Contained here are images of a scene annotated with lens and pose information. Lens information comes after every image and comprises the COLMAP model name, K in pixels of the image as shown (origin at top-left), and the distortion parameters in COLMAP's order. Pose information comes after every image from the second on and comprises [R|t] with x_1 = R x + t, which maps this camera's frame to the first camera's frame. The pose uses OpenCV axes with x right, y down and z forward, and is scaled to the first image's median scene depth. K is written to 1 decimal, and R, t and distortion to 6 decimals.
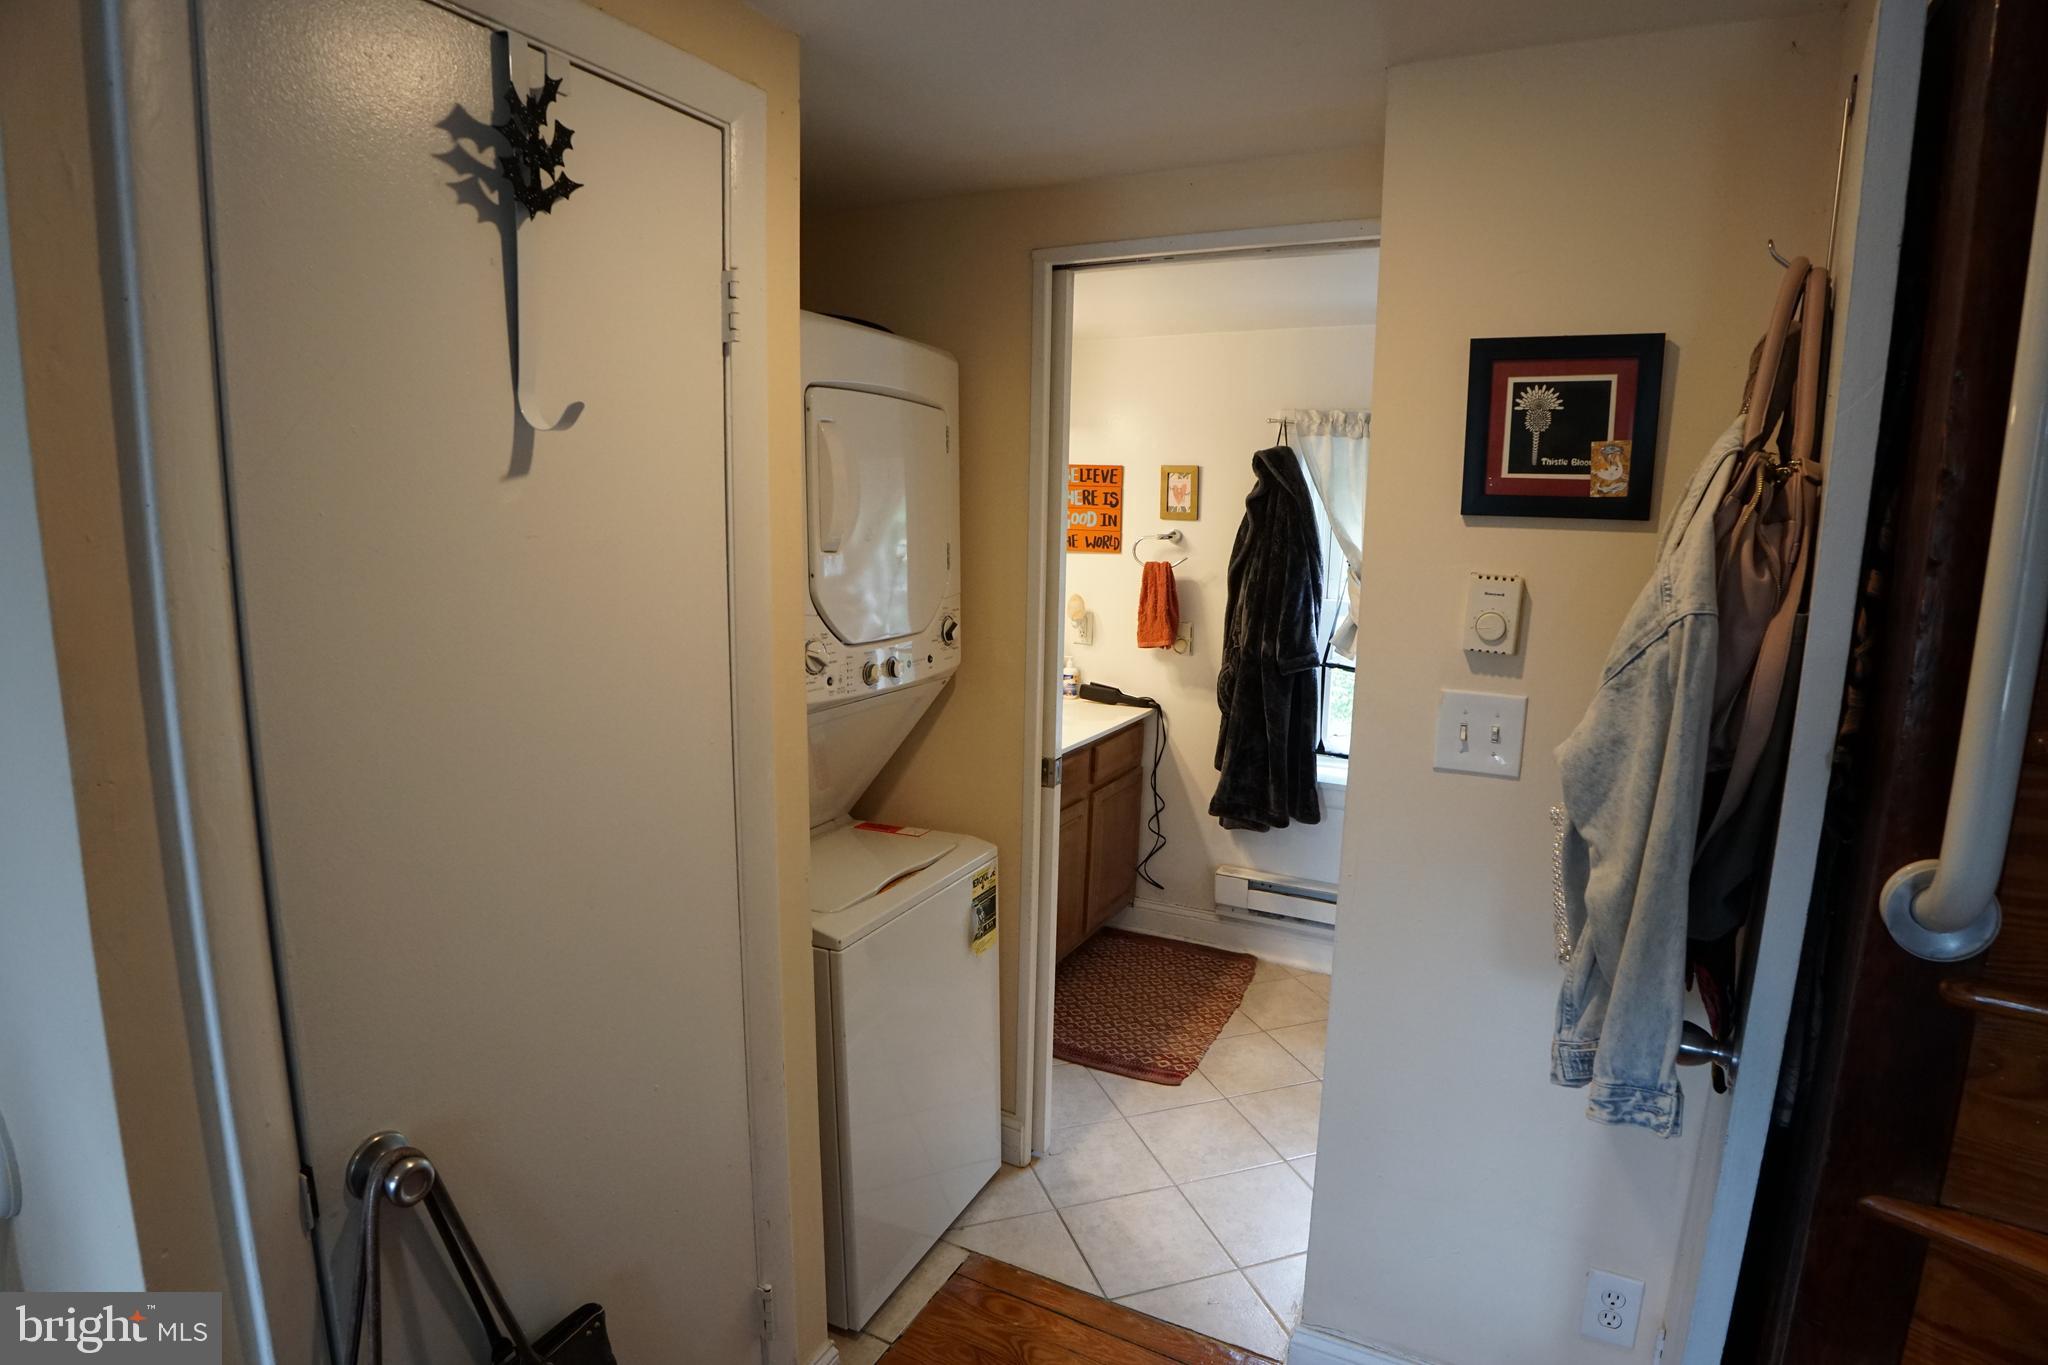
lens RADIAL K [[1083.0, 0, 1024.0], [0, 1083.0, 682.5], [0, 0, 1]] dist [-0.099537, 0.036252]
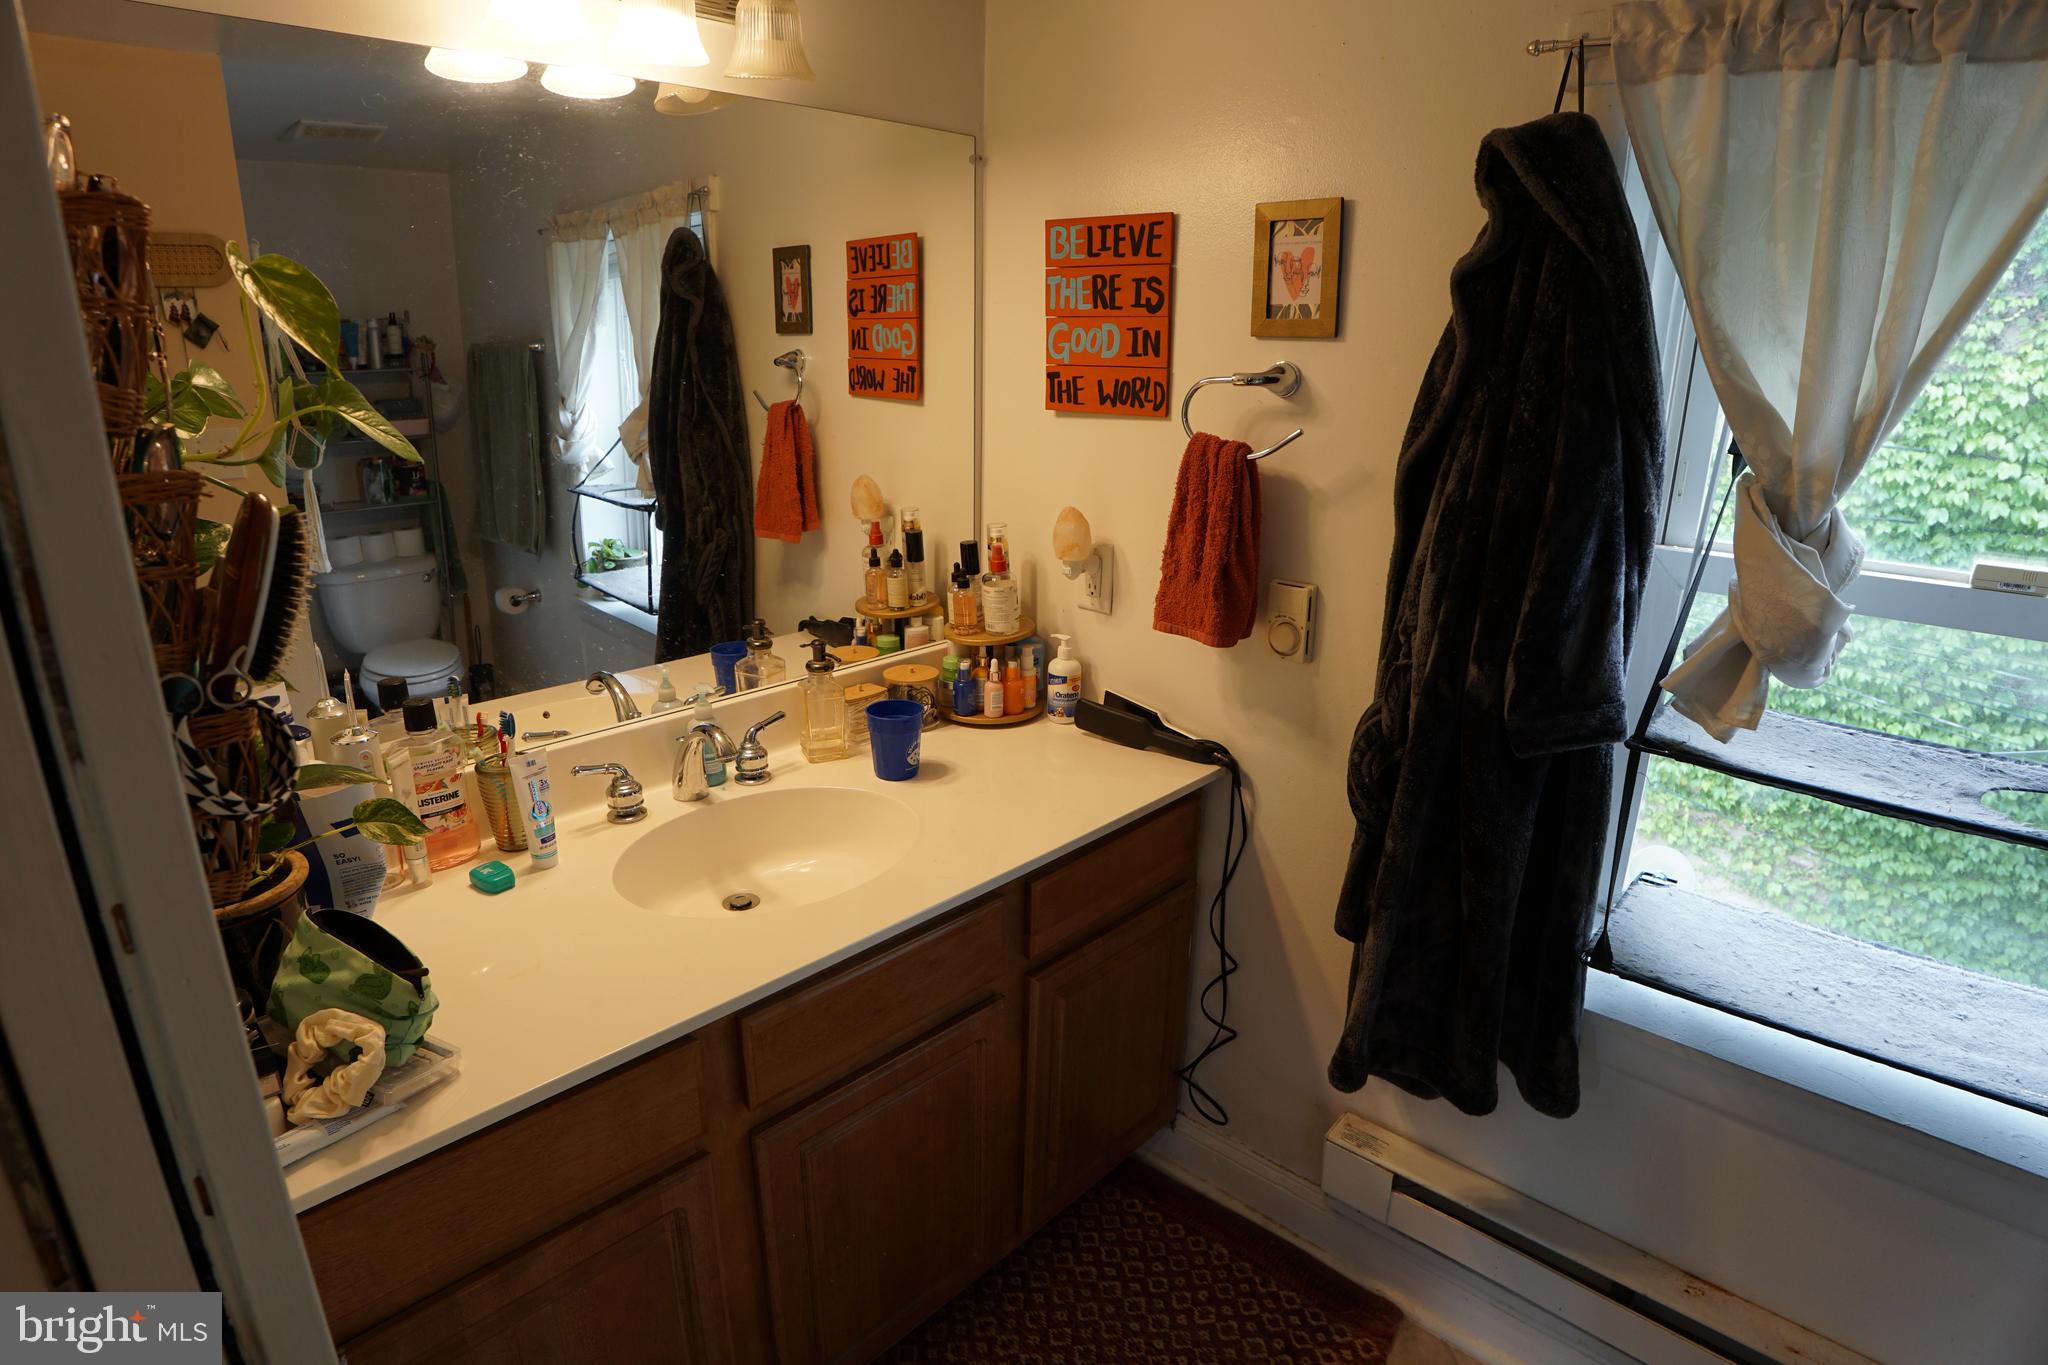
lens RADIAL K [[1083.0, 0, 1024.0], [0, 1083.0, 682.5], [0, 0, 1]] dist [-0.099537, 0.036252]
pose [[0.966940, 0.067230, -0.245983, 0.153772], [-0.036377, 0.991121, 0.127893, -0.068877], [0.252397, -0.114717, 0.960800, 0.568907]]
